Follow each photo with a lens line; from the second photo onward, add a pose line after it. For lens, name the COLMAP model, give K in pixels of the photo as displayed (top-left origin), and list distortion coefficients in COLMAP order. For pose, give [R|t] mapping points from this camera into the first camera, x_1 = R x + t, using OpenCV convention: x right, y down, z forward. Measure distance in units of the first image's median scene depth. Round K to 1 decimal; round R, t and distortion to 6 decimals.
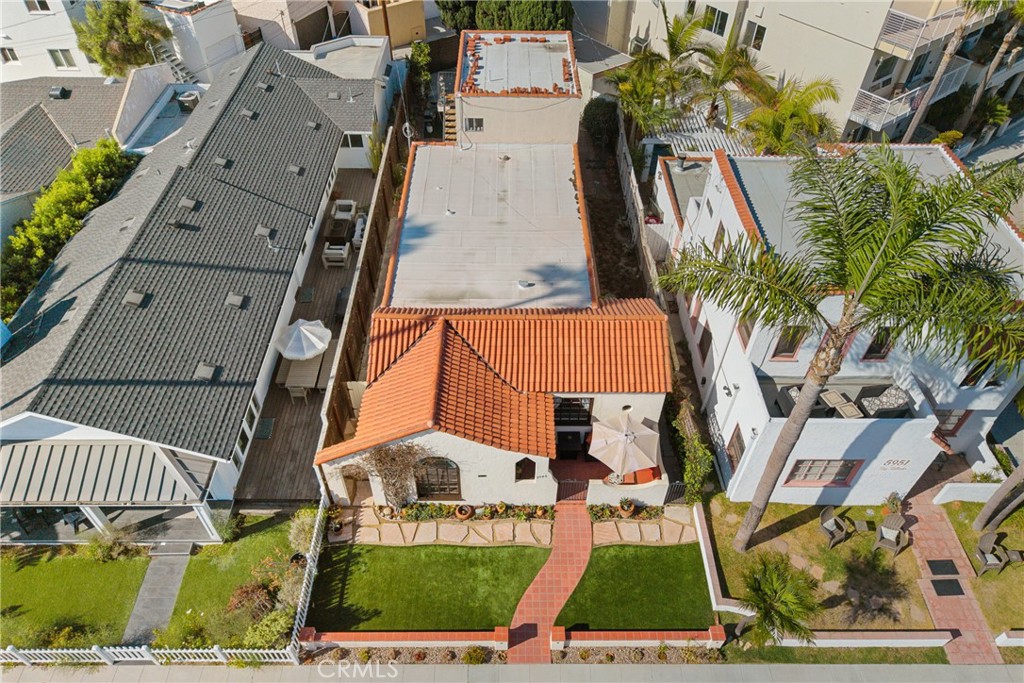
lens RADIAL K [[689.0, 0, 512.0], [0, 689.0, 341.5], [0, 0, 1]] dist [0.002754, 0.000218]
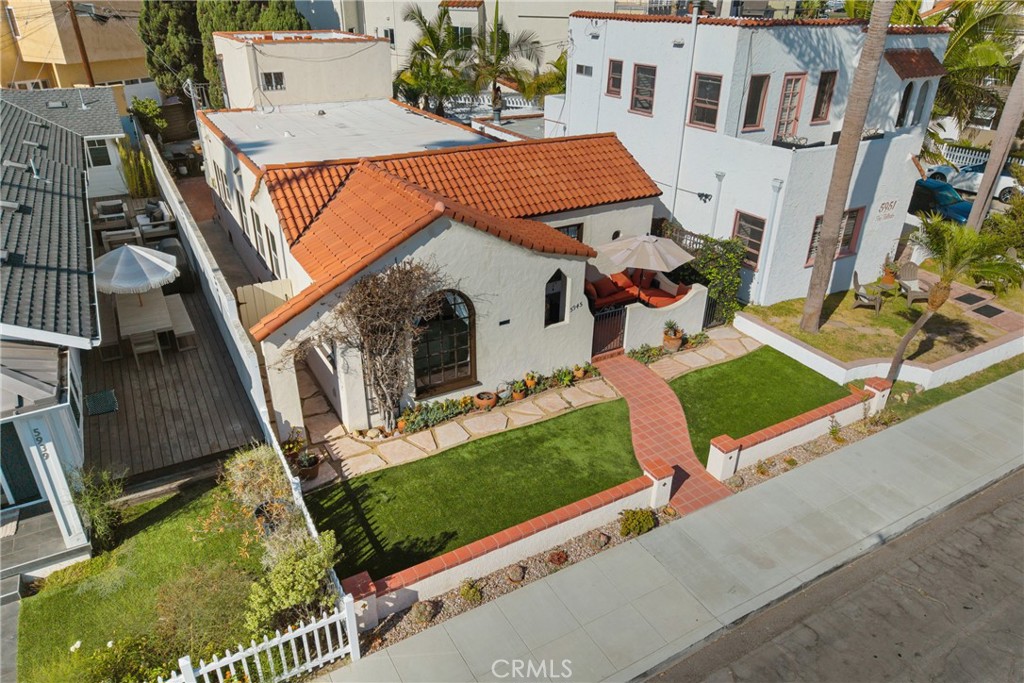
lens RADIAL K [[686.9, 0, 512.1], [0, 686.9, 322.7], [0, 0, 1]] dist [0.018635, -0.019560]
pose [[0.873728, -0.217228, 0.435214, -0.330095], [0.342617, 0.909958, -0.233646, 0.355010], [-0.345272, 0.353255, 0.869482, 0.401218]]
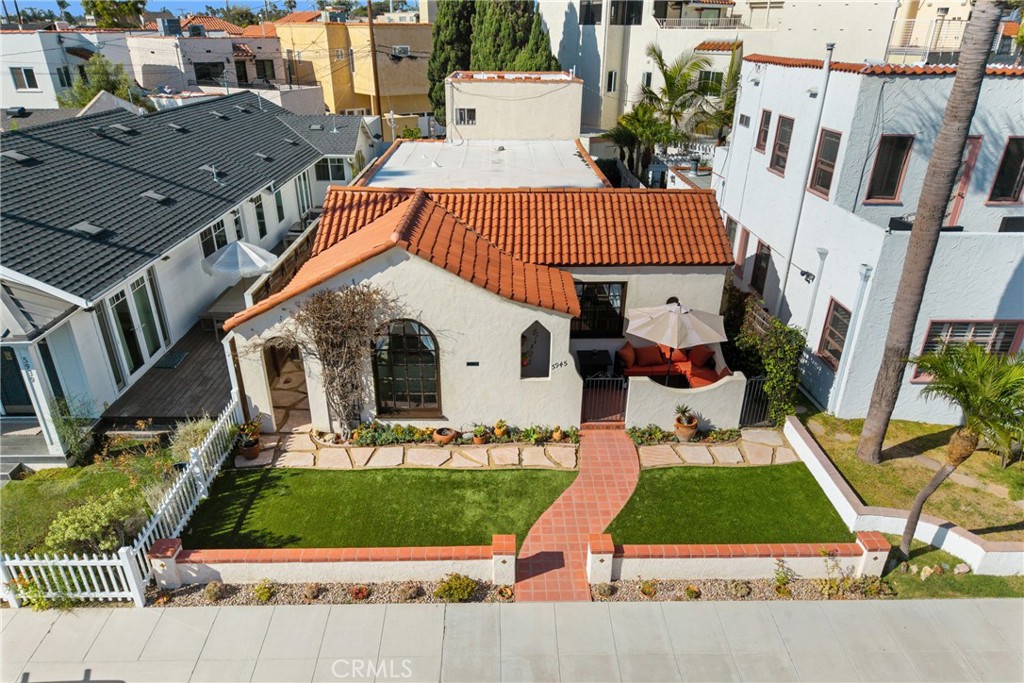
lens RADIAL K [[683.3, 0, 512.5], [0, 683.3, 367.9], [0, 0, 1]] dist [0.003229, -0.002842]
pose [[0.999850, -0.013646, 0.010710, -0.010455], [0.016308, 0.949893, -0.312151, 0.406943], [-0.005913, 0.312279, 0.949972, 0.358811]]
